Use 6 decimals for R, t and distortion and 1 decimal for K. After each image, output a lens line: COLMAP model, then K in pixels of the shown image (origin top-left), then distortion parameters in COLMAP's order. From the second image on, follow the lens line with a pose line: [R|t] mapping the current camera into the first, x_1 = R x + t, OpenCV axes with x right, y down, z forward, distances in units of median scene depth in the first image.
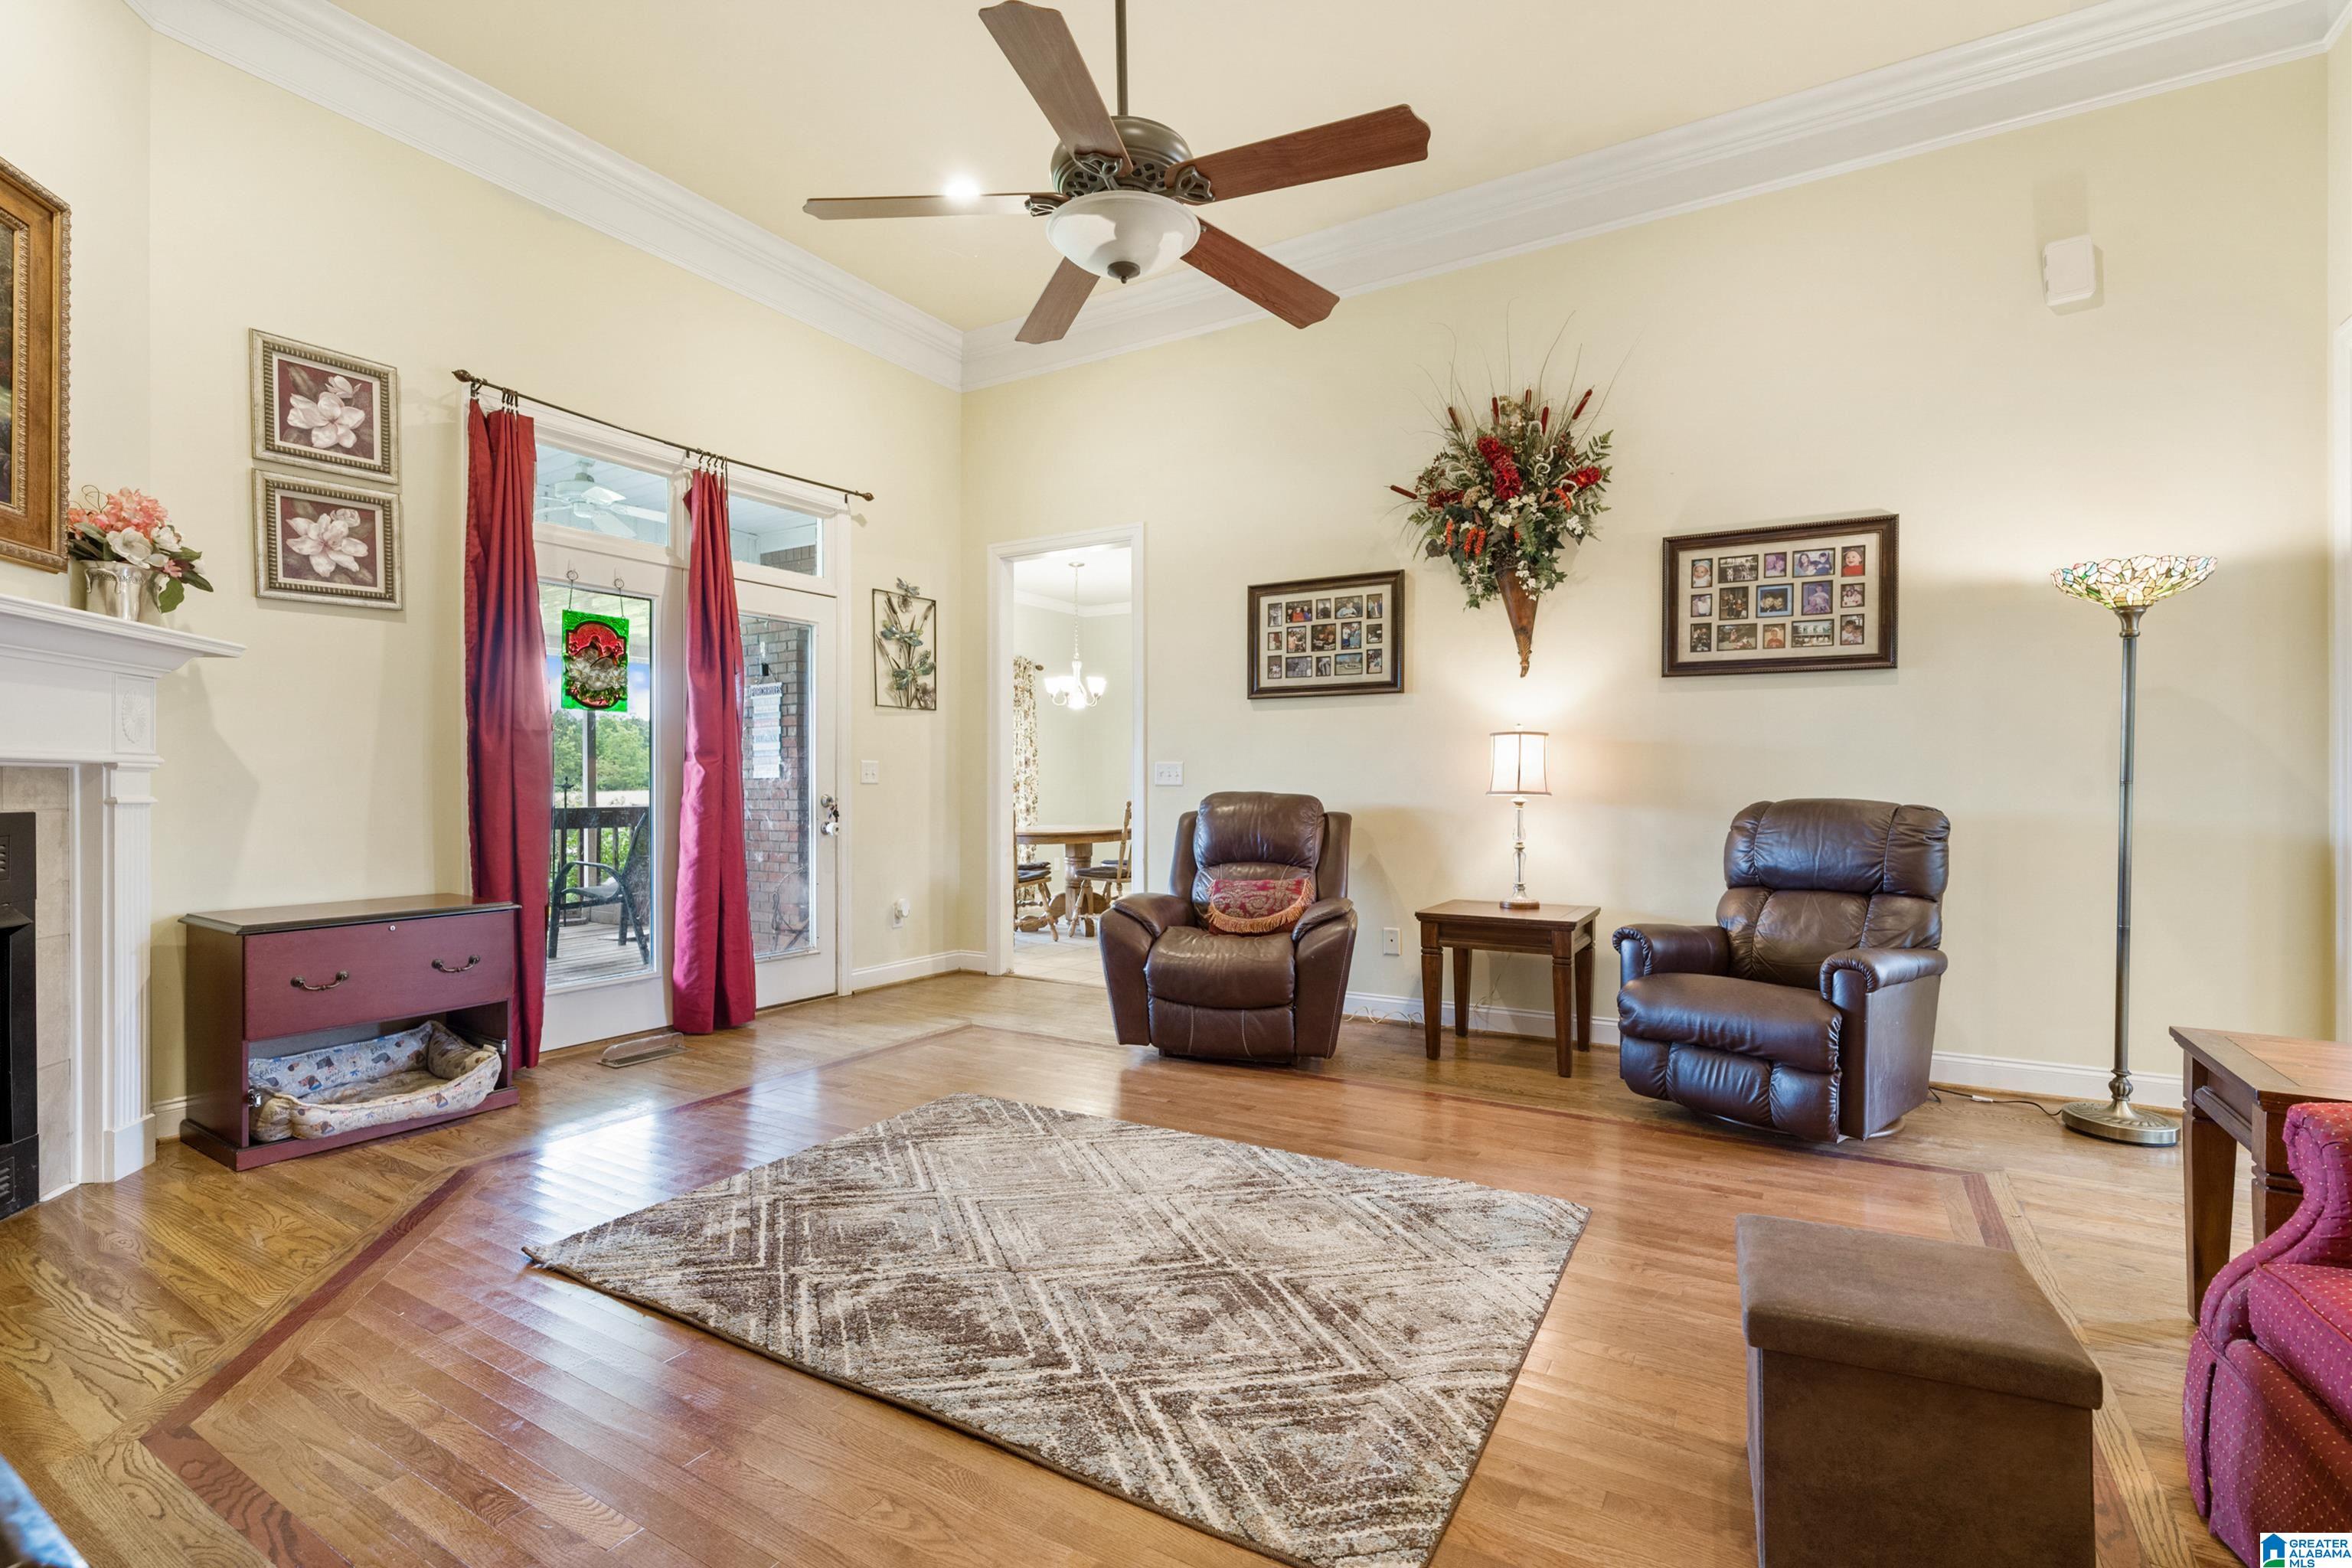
lens RADIAL K [[1082.7, 0, 1175.2], [0, 1082.7, 796.3], [0, 0, 1]] dist [-0.004629, -0.000072]
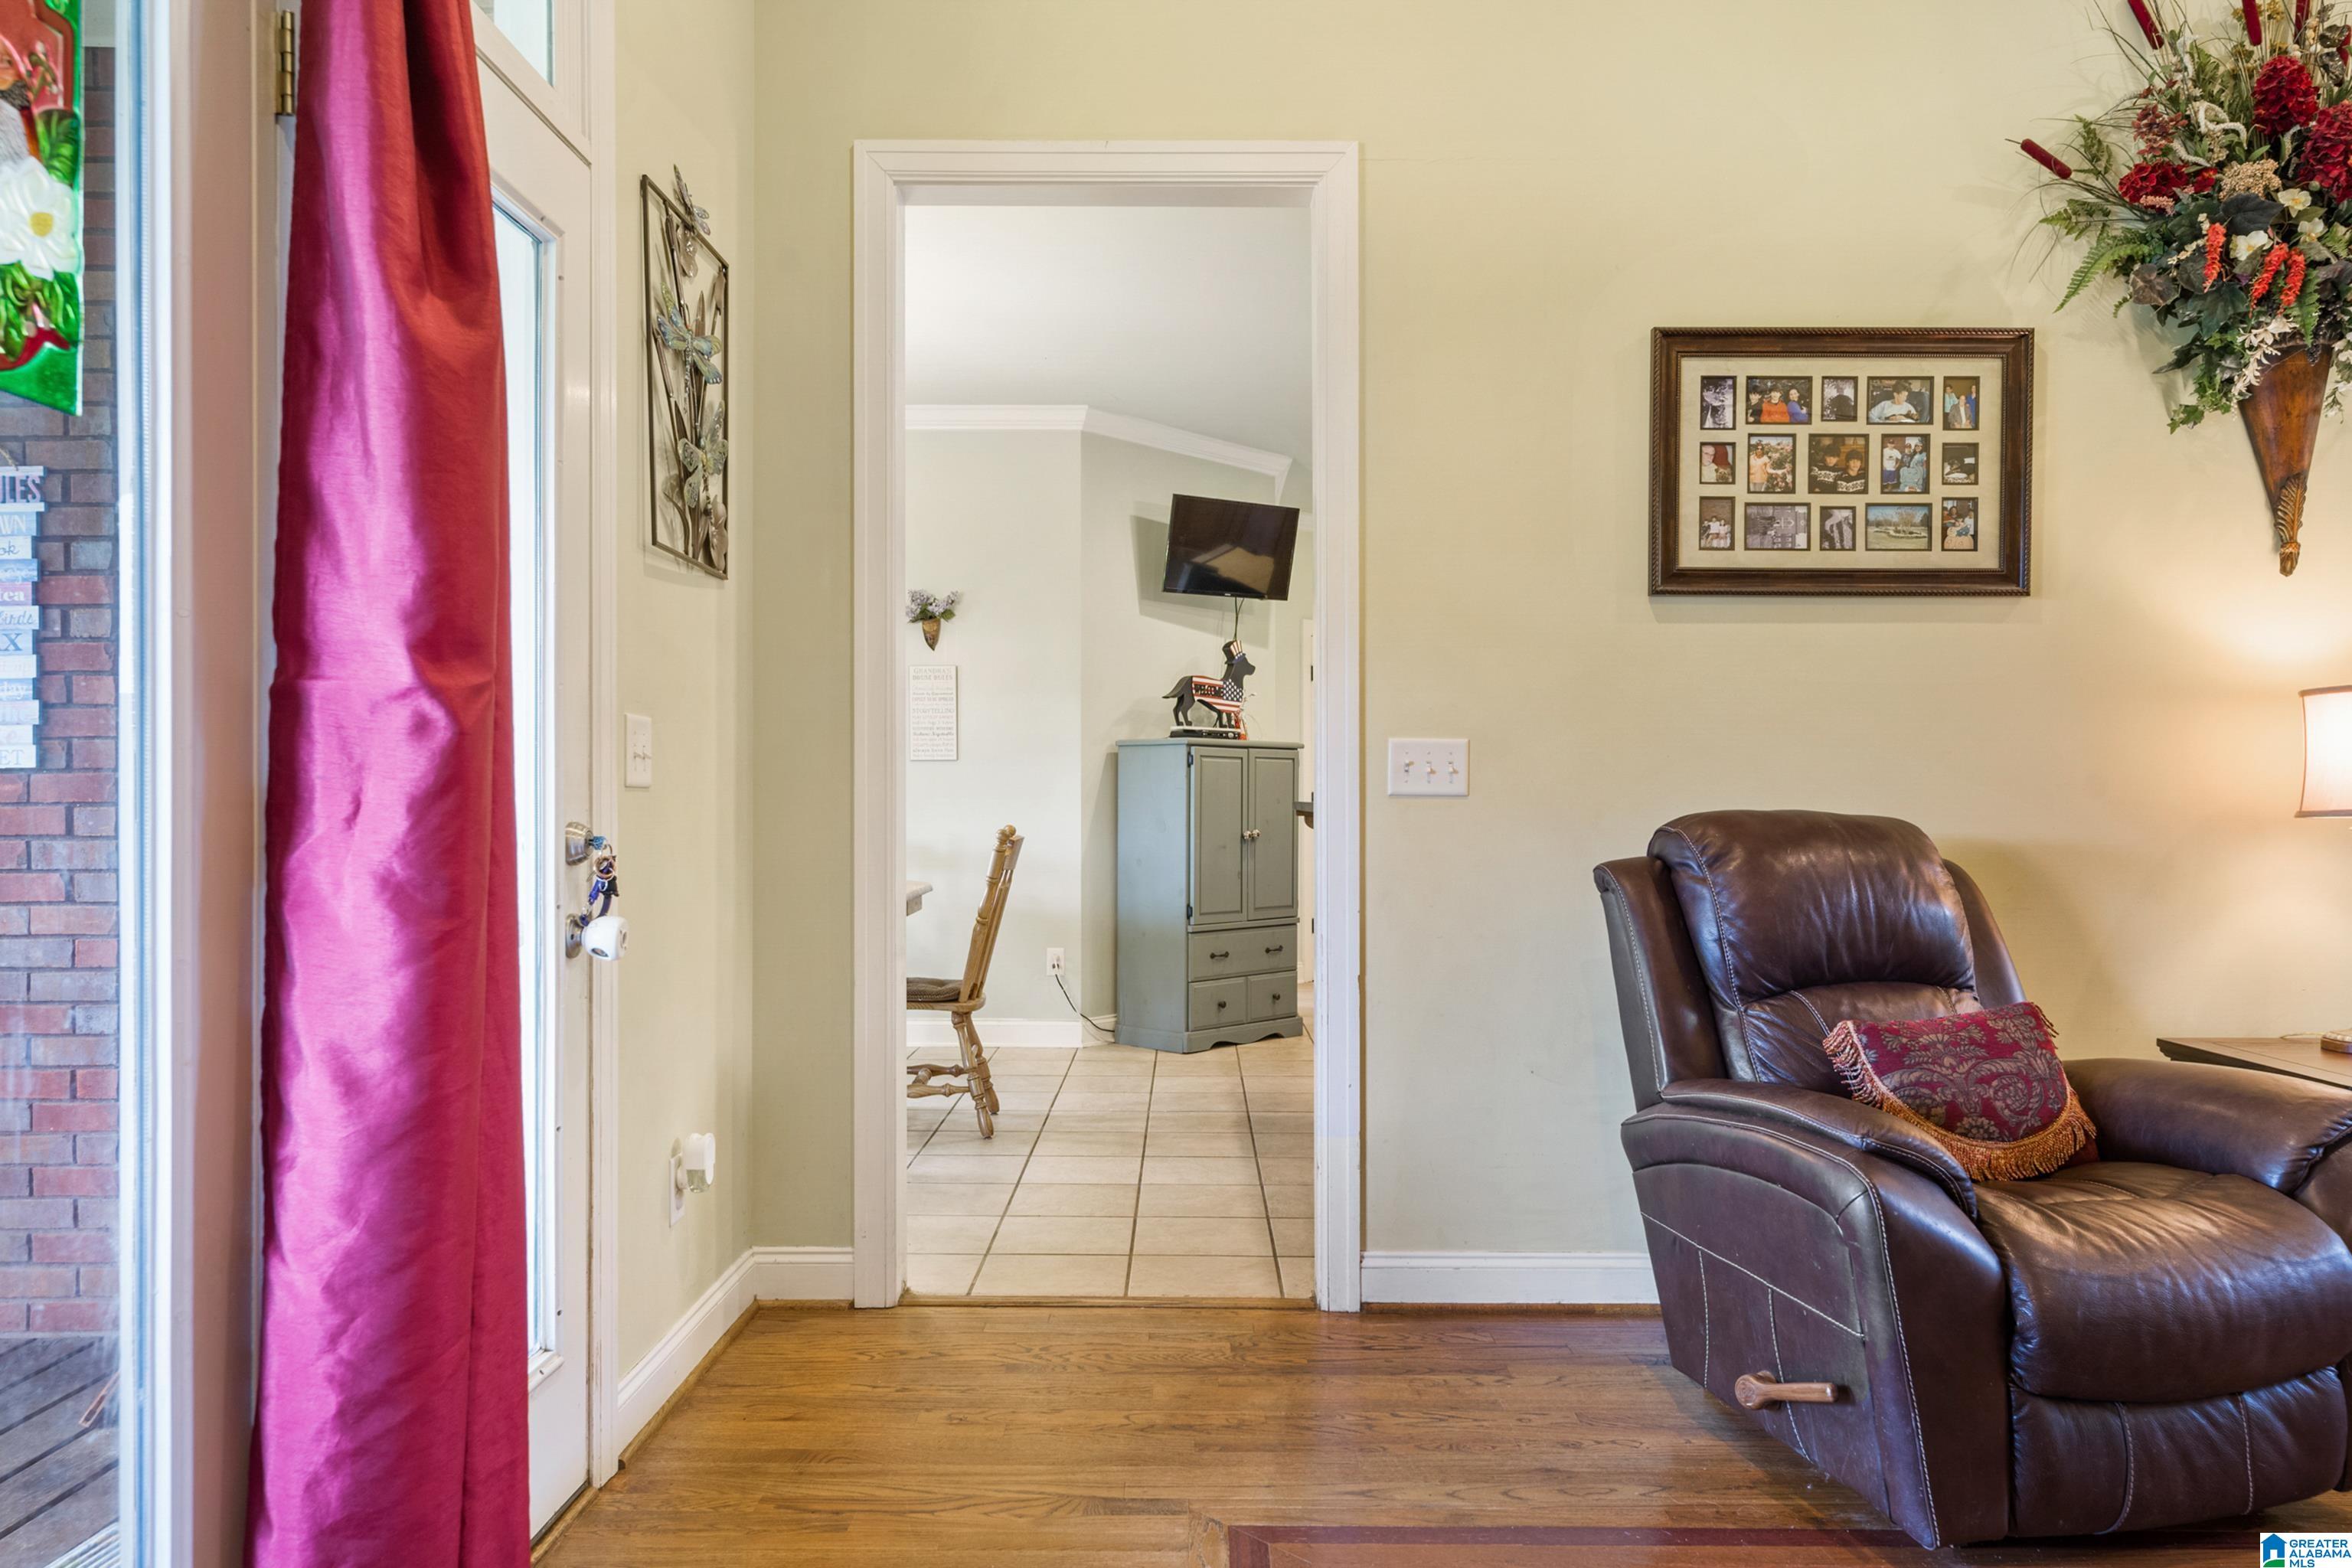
lens RADIAL K [[1590.0, 0, 1175.4], [0, 1590.0, 826.4], [0, 0, 1]] dist [0.006963, 0.004274]
pose [[0.854066, -0.006927, 0.520119, -0.645182], [0.004569, 0.999973, 0.005815, -0.003736], [-0.520145, -0.002590, 0.854074, 0.857659]]
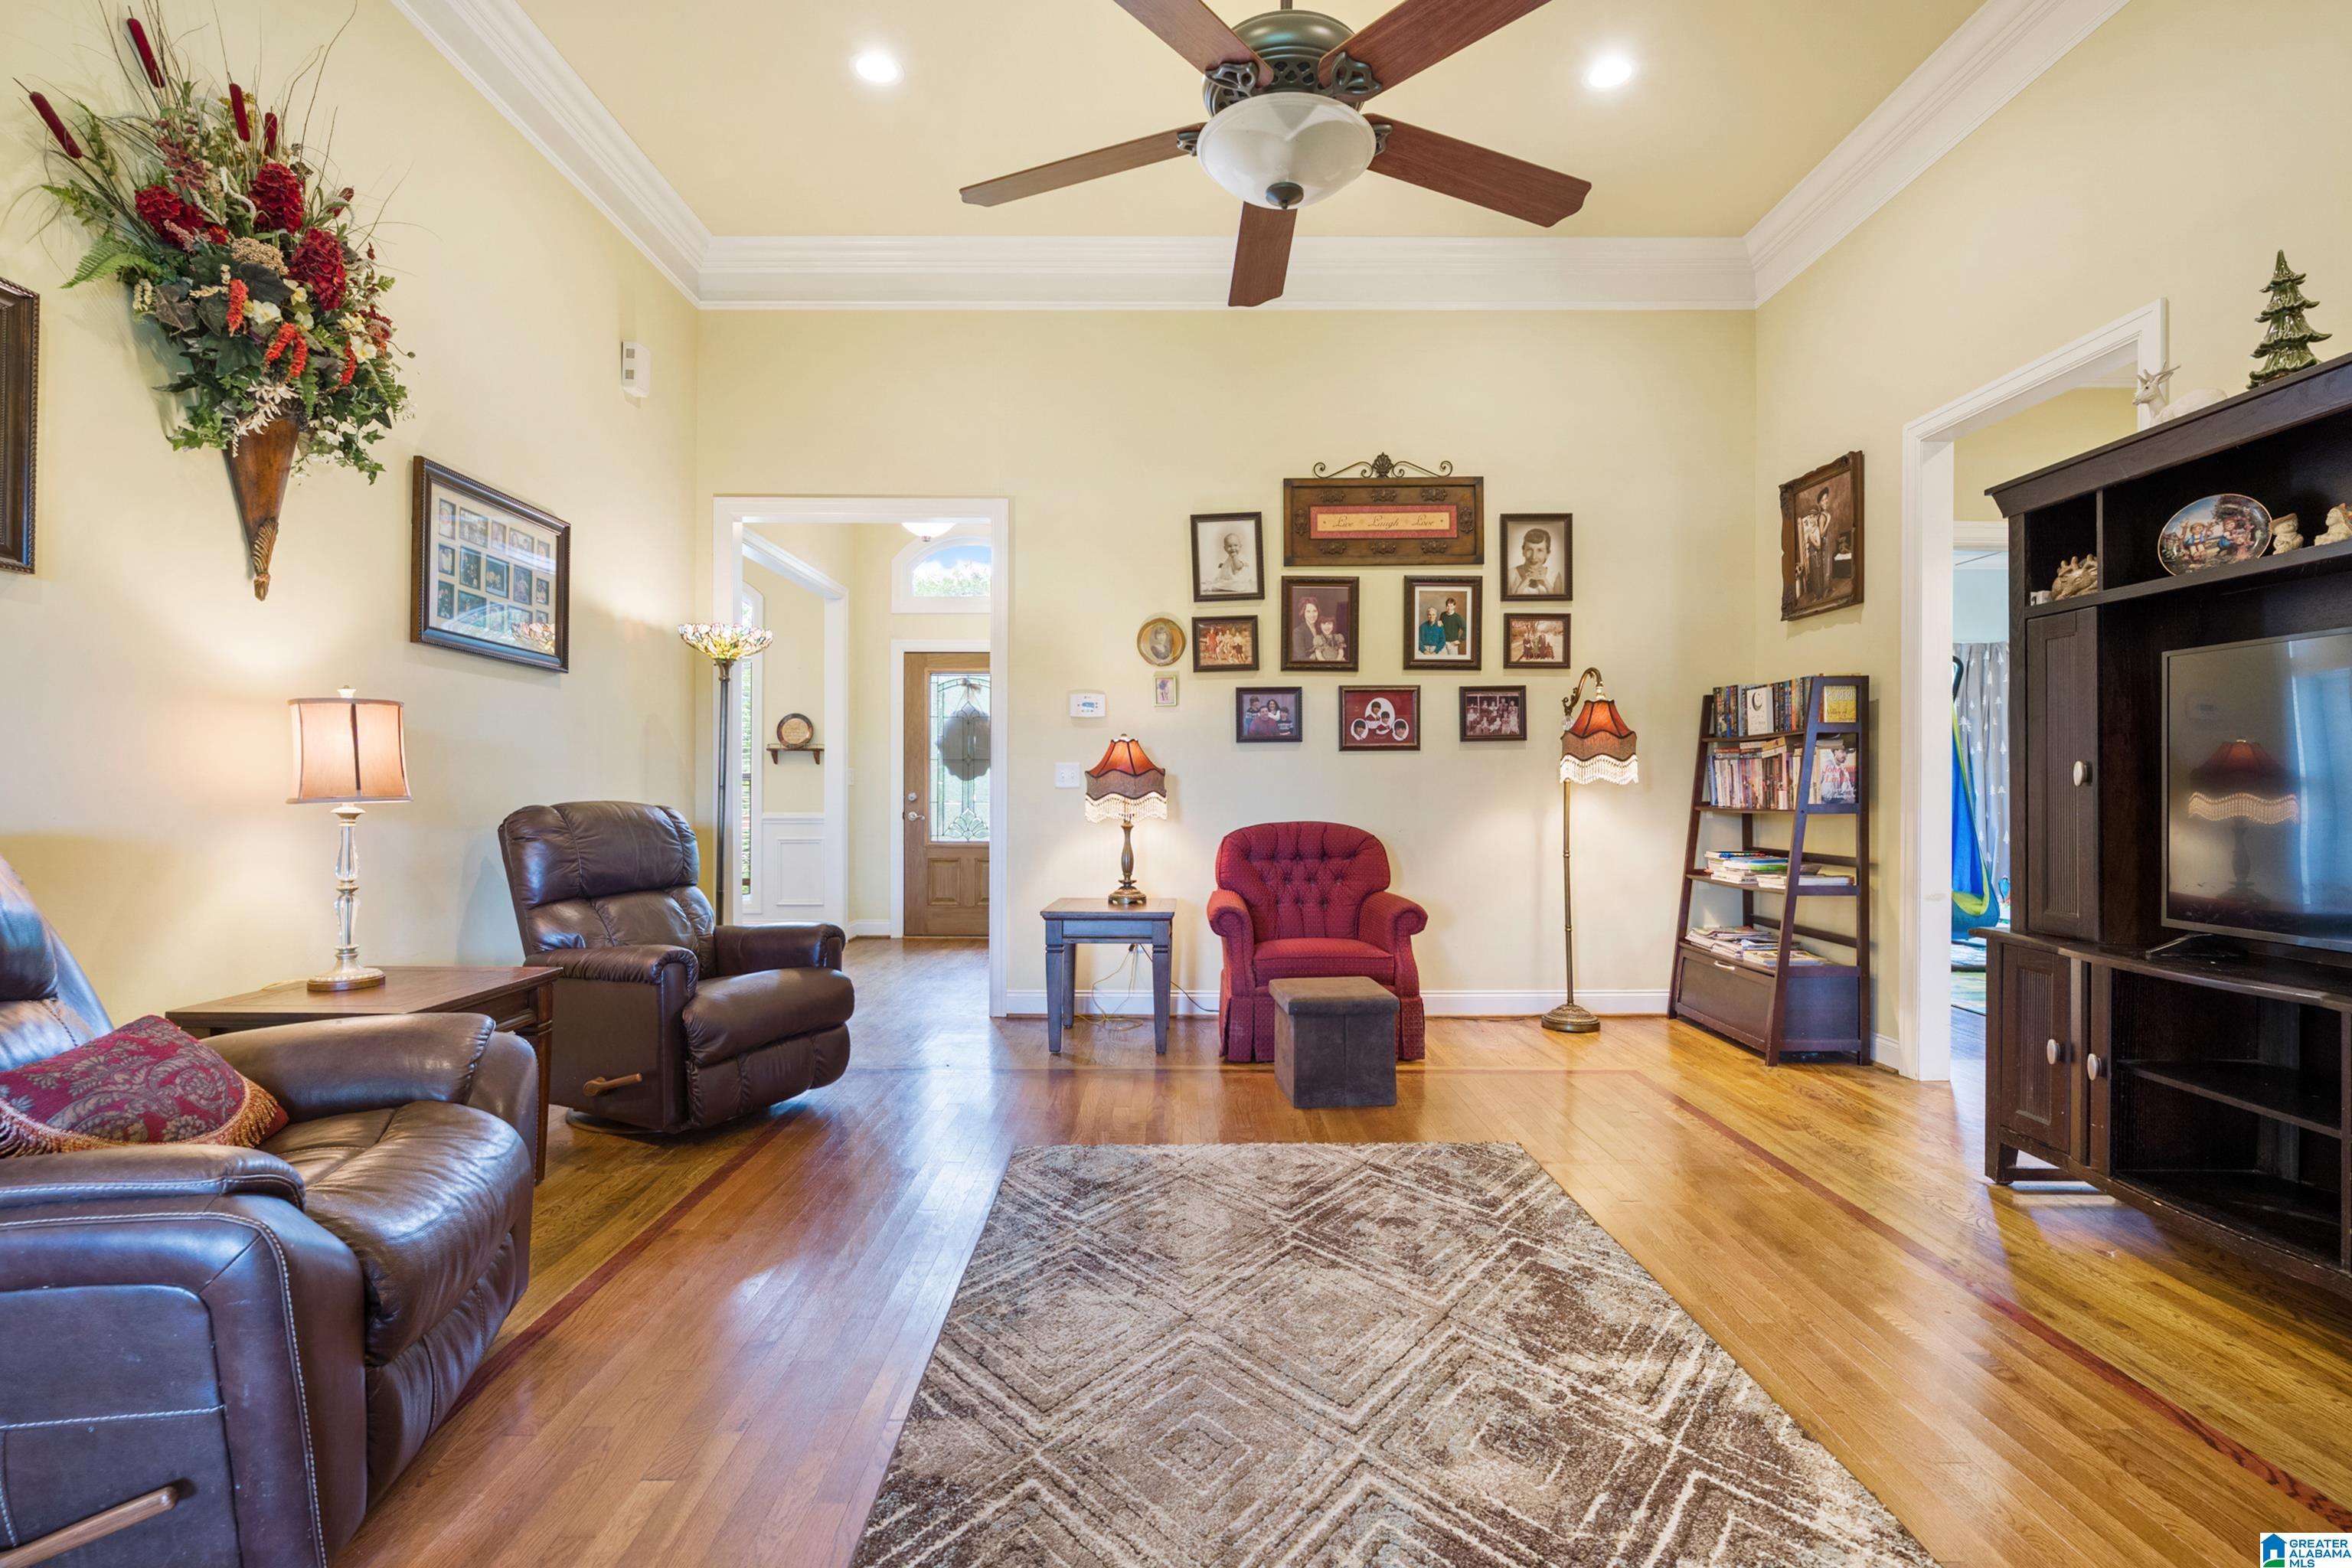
lens RADIAL K [[1082.7, 0, 1185.7], [0, 1082.7, 793.7], [0, 0, 1]] dist [-0.004629, -0.000072]
pose [[-0.531667, -0.001743, 0.846952, -0.573963], [0.009202, 0.999927, 0.007834, -0.008577], [-0.846904, 0.011959, -0.531612, 1.184134]]
